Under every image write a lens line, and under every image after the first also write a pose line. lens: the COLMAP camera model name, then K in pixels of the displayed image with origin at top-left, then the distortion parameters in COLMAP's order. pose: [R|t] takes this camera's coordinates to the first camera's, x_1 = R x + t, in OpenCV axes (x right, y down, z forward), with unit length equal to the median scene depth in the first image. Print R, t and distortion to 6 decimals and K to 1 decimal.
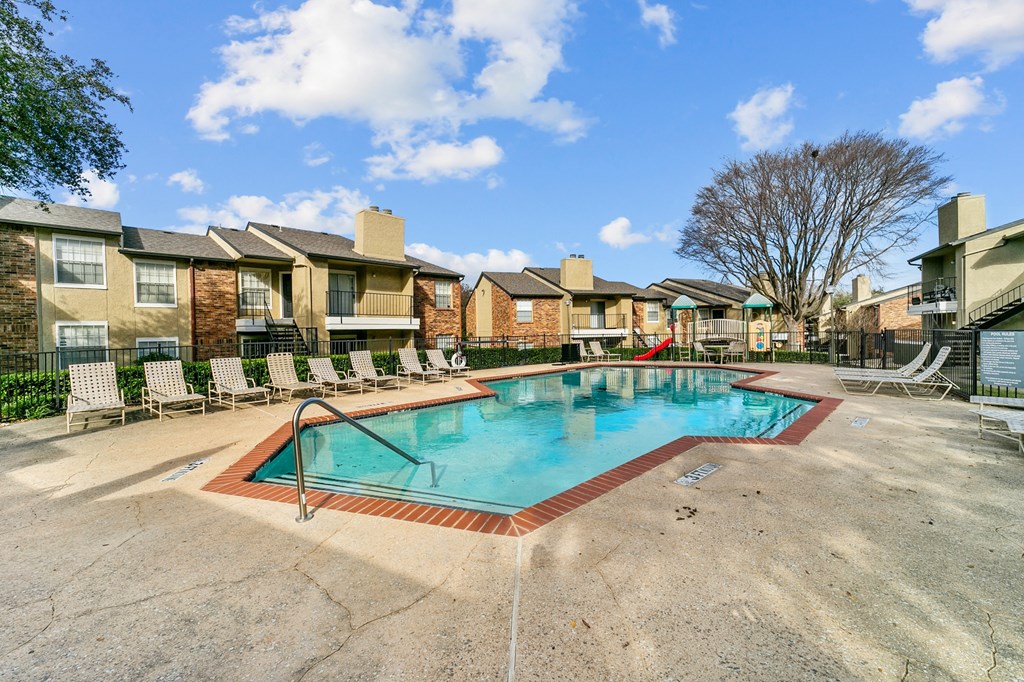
lens RADIAL K [[400.7, 0, 515.6], [0, 400.7, 333.9], [0, 0, 1]] dist [-0.000435, -0.000091]
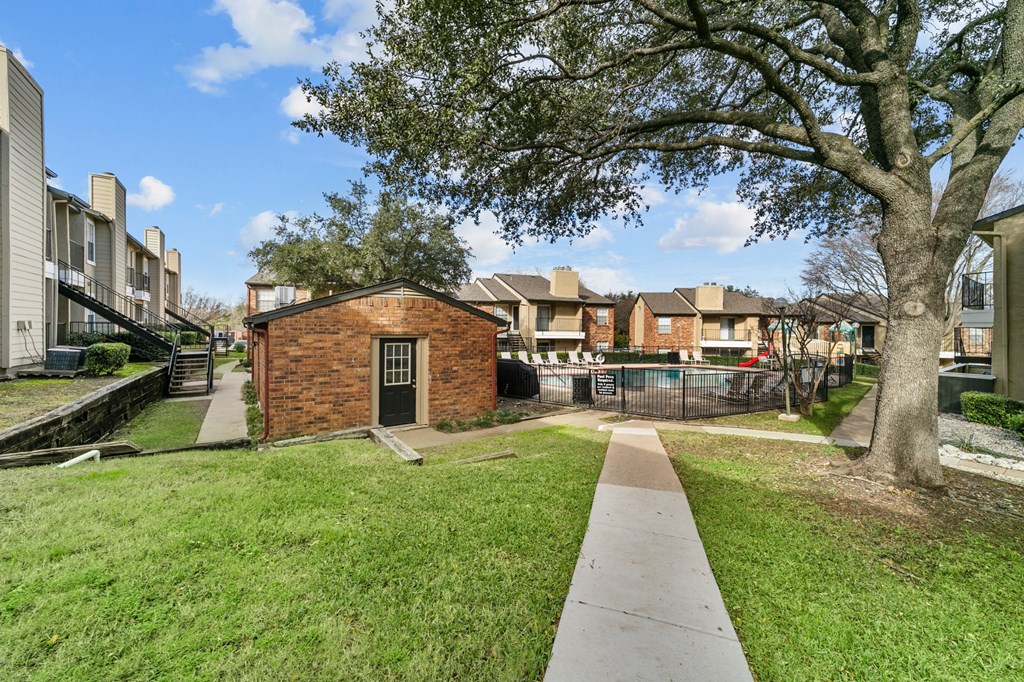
lens RADIAL K [[400.7, 0, 515.6], [0, 400.7, 333.9], [0, 0, 1]] dist [-0.000435, -0.000091]
pose [[0.897573, 0.032278, -0.439683, 0.275446], [-0.029189, 0.999479, 0.013789, -0.053237], [0.439899, 0.000457, 0.898047, -0.737429]]
